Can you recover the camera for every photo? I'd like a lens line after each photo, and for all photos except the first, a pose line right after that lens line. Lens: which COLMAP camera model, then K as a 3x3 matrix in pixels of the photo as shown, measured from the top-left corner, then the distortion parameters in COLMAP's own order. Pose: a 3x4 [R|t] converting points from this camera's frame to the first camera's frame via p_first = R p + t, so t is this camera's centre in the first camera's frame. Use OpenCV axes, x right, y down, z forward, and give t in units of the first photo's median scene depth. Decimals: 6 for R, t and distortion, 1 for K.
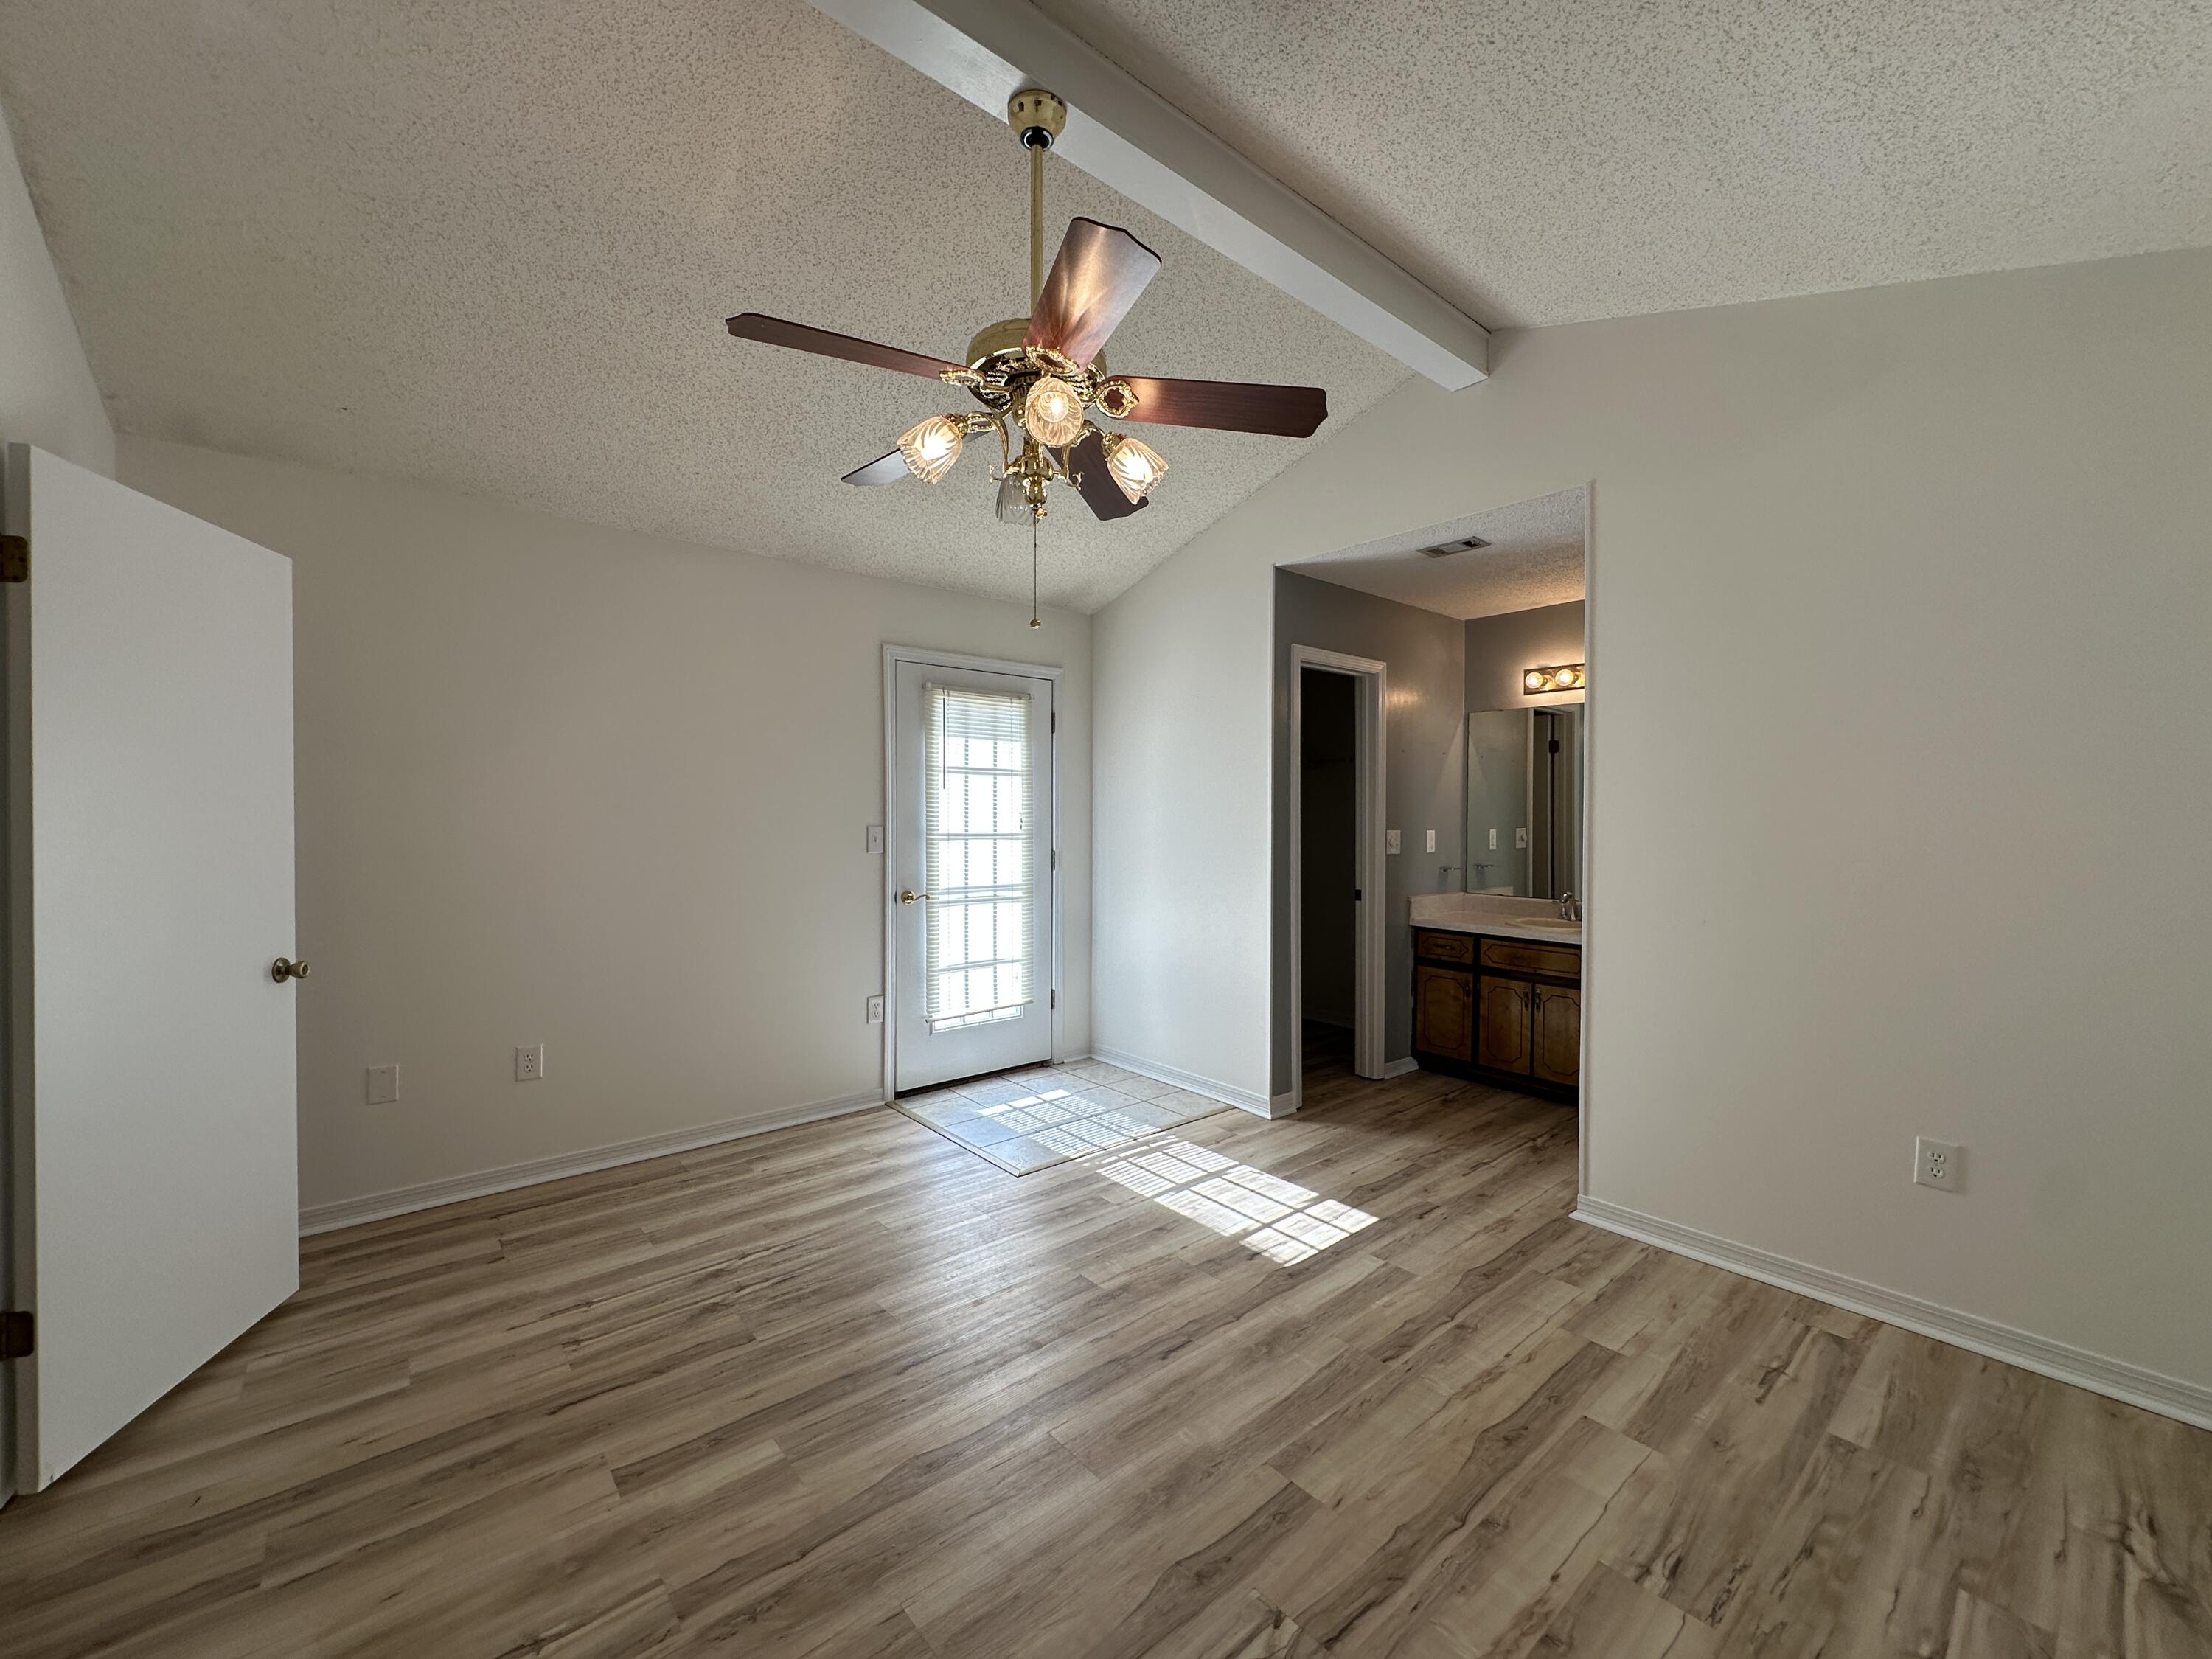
lens RADIAL K [[884.3, 0, 1102.6], [0, 884.3, 823.6], [0, 0, 1]] dist [-0.004373, 0.000888]
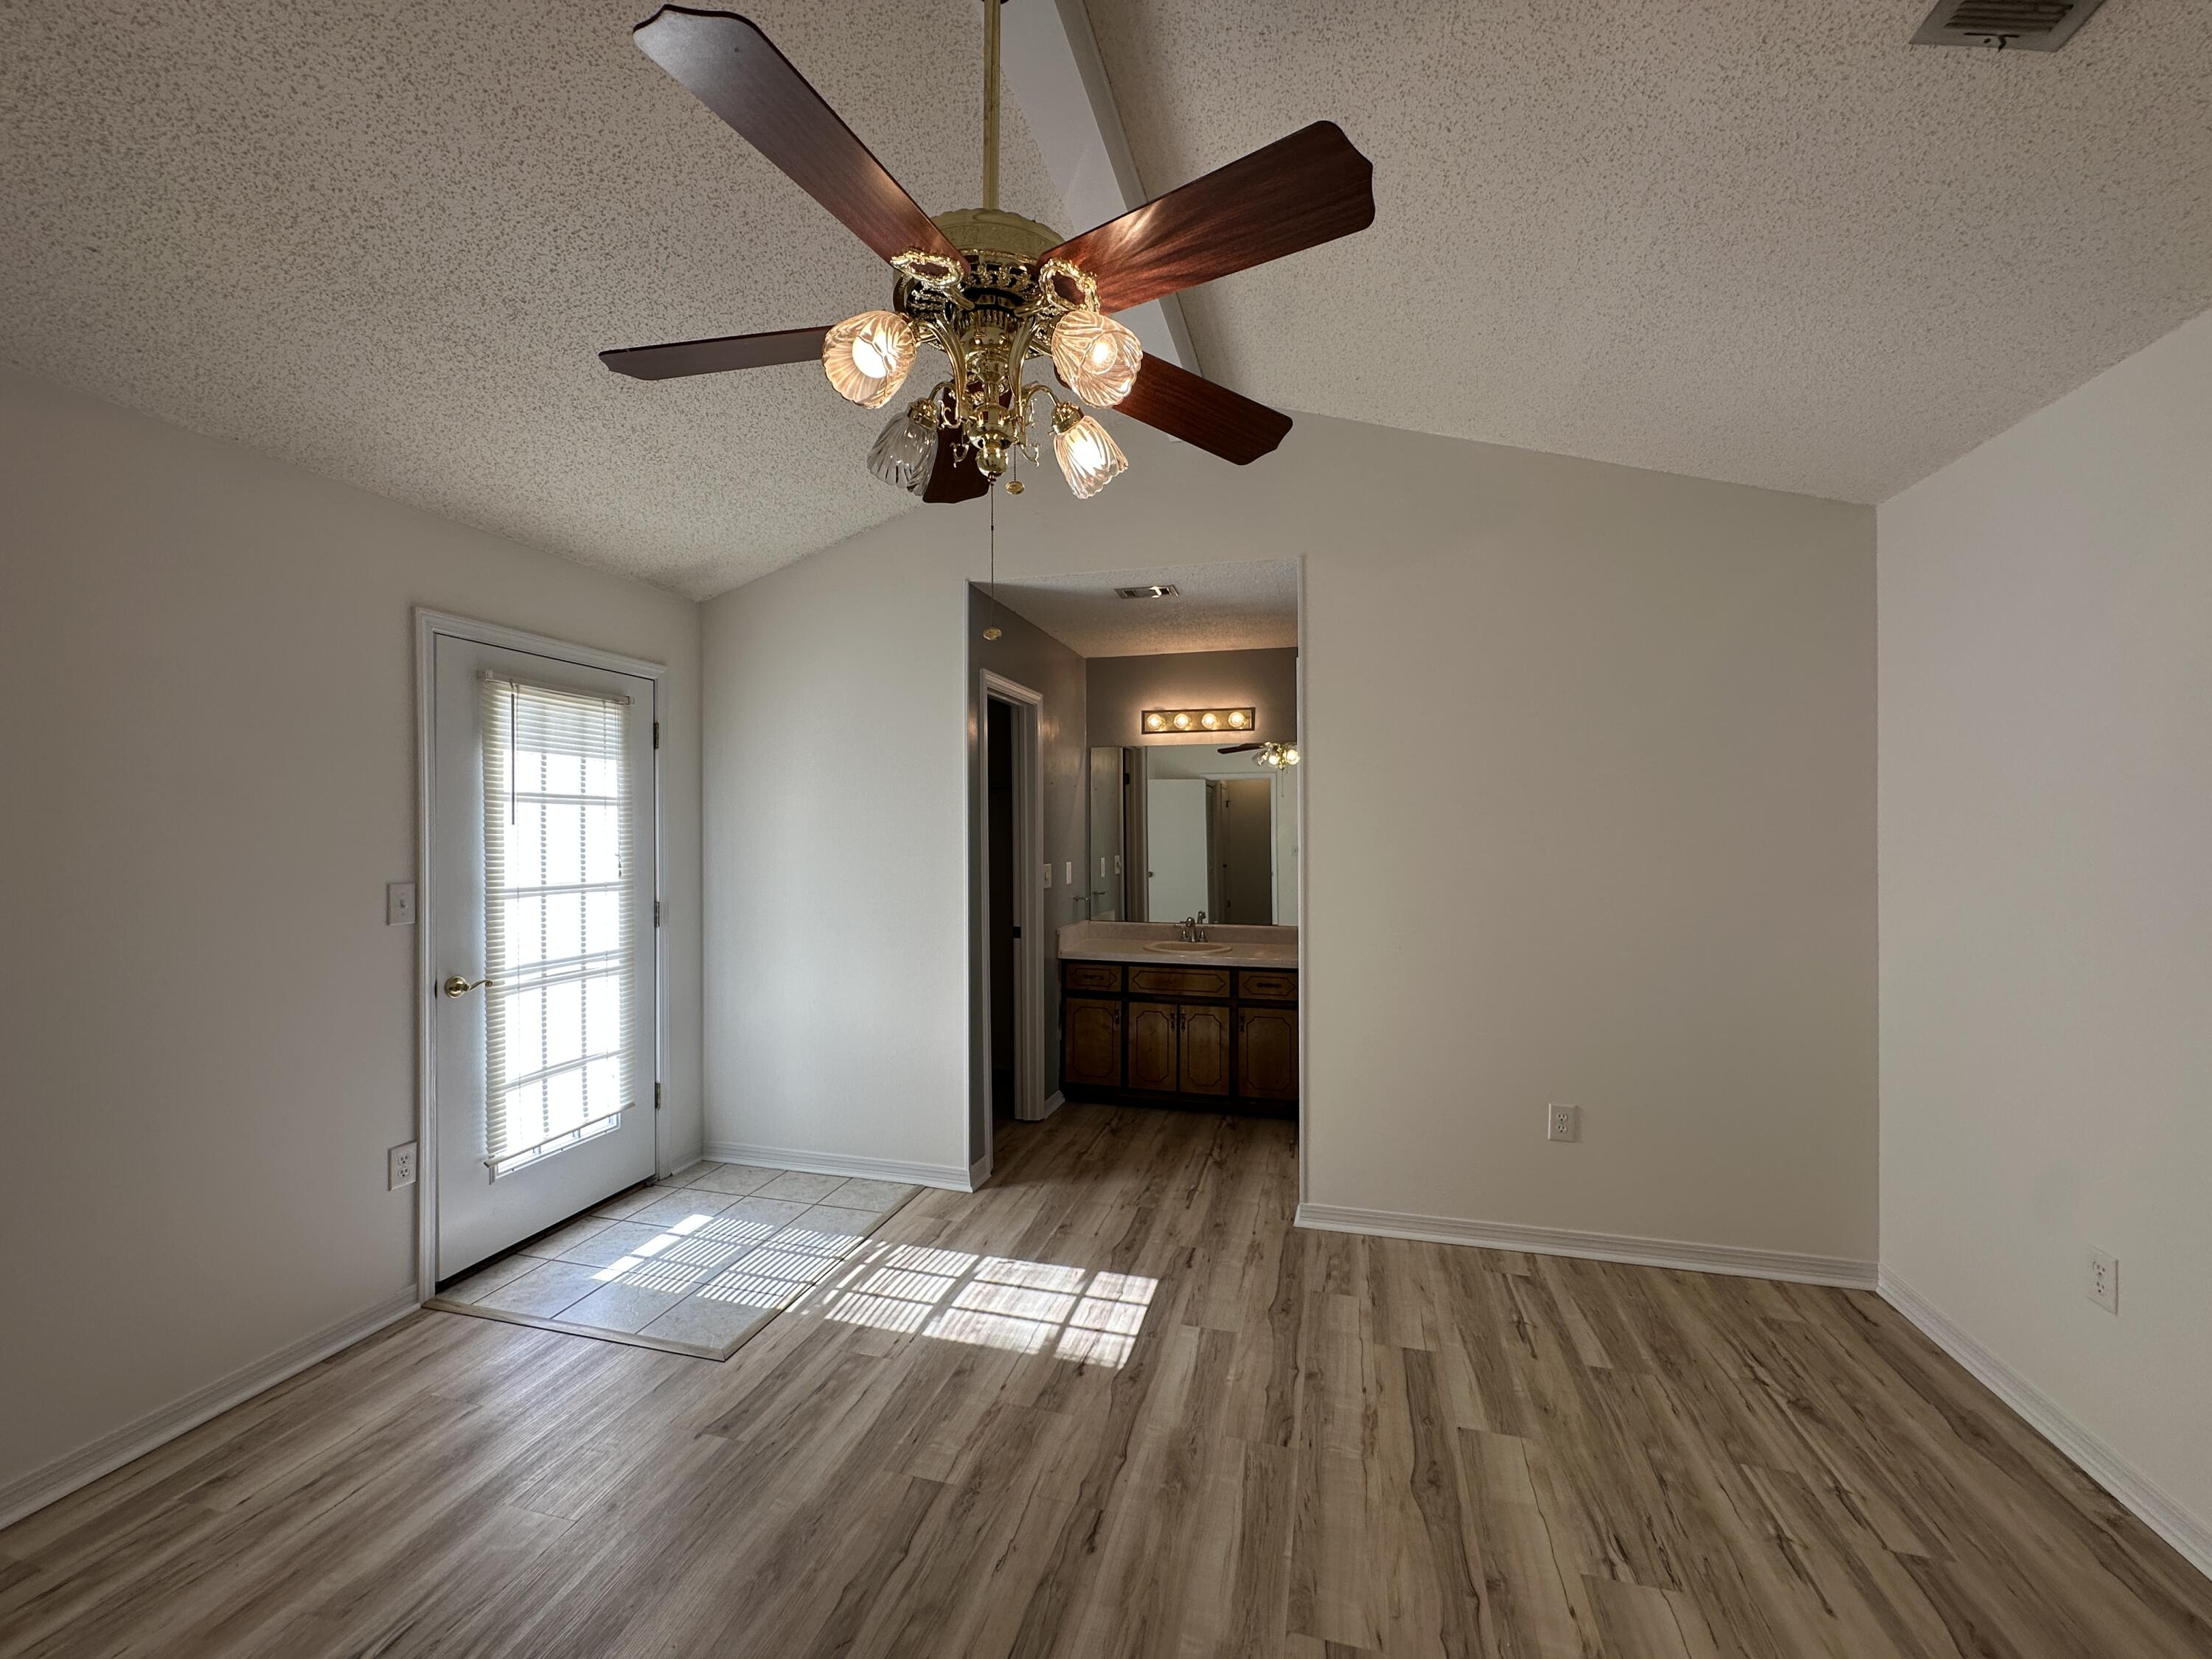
lens RADIAL K [[884.3, 0, 1104.7], [0, 884.3, 825.9], [0, 0, 1]] dist [-0.004373, 0.000888]
pose [[0.820089, -0.003194, 0.572227, -0.258988], [0.010046, 0.999911, -0.008815, -0.036624], [-0.572148, 0.012978, 0.820048, 0.214889]]
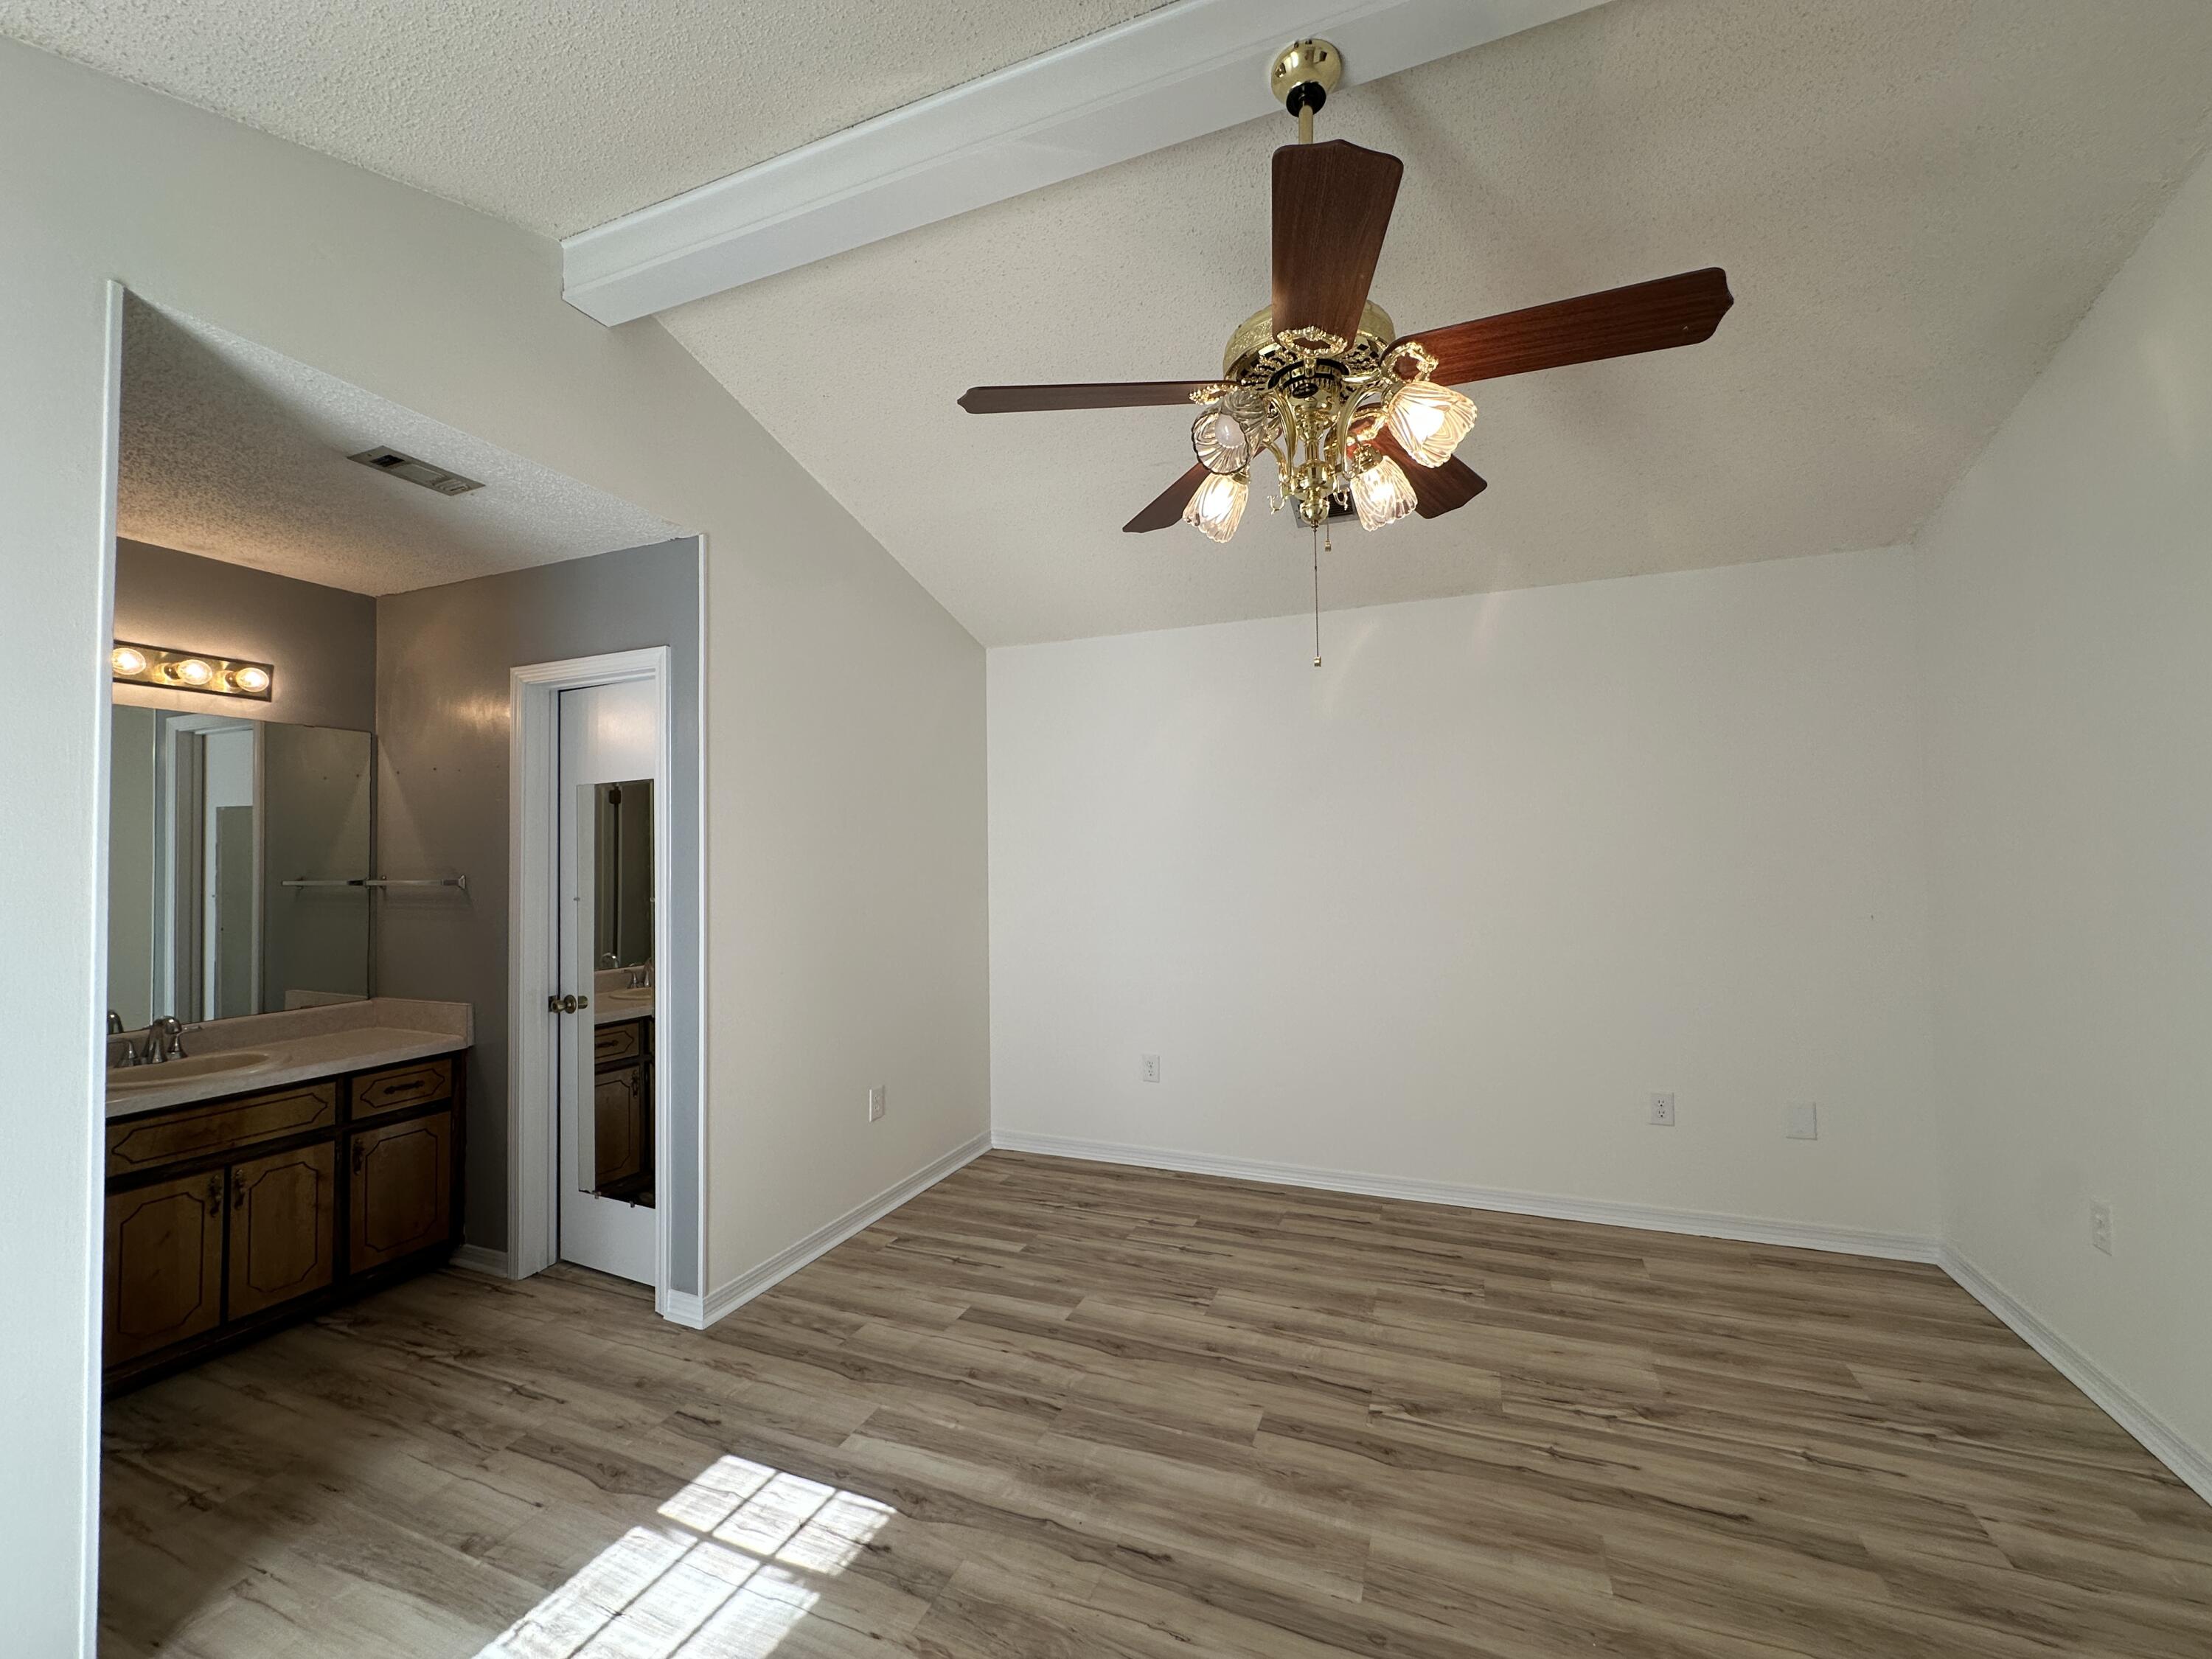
lens RADIAL K [[884.3, 0, 1104.4], [0, 884.3, 822.9], [0, 0, 1]] dist [-0.004373, 0.000888]
pose [[-0.467070, 0.034241, 0.883557, -0.438126], [0.019105, 0.999407, -0.028631, -0.035760], [-0.884014, 0.003508, -0.467448, 0.966458]]
